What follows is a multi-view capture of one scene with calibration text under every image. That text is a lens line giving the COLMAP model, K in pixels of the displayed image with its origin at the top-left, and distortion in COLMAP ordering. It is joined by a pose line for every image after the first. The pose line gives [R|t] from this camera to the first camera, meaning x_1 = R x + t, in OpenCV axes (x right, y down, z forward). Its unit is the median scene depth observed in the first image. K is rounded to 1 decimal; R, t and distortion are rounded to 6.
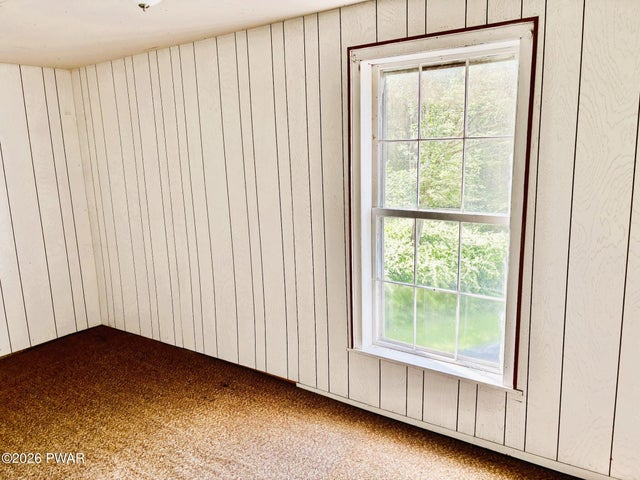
lens RADIAL K [[483.7, 0, 322.0], [0, 483.7, 242.1], [0, 0, 1]] dist [0.062387, -0.063163]
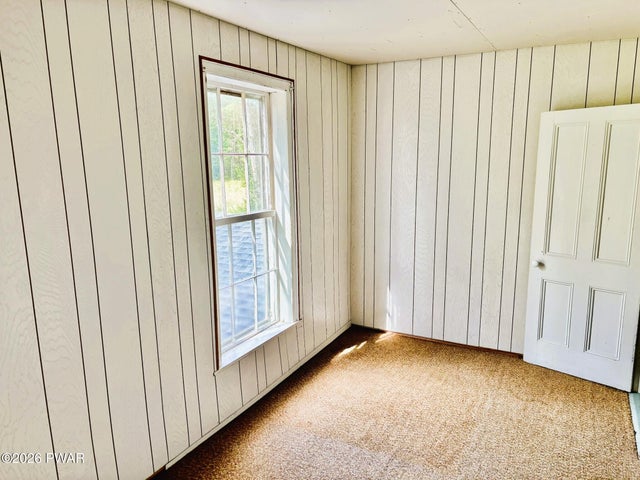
lens RADIAL K [[483.7, 0, 322.1], [0, 483.7, 241.1], [0, 0, 1]] dist [0.062387, -0.063163]
pose [[-0.122920, -0.165623, 0.978499, -0.974076], [0.178628, 0.966180, 0.185978, -0.190802], [-0.976208, 0.197648, -0.089178, 0.942723]]
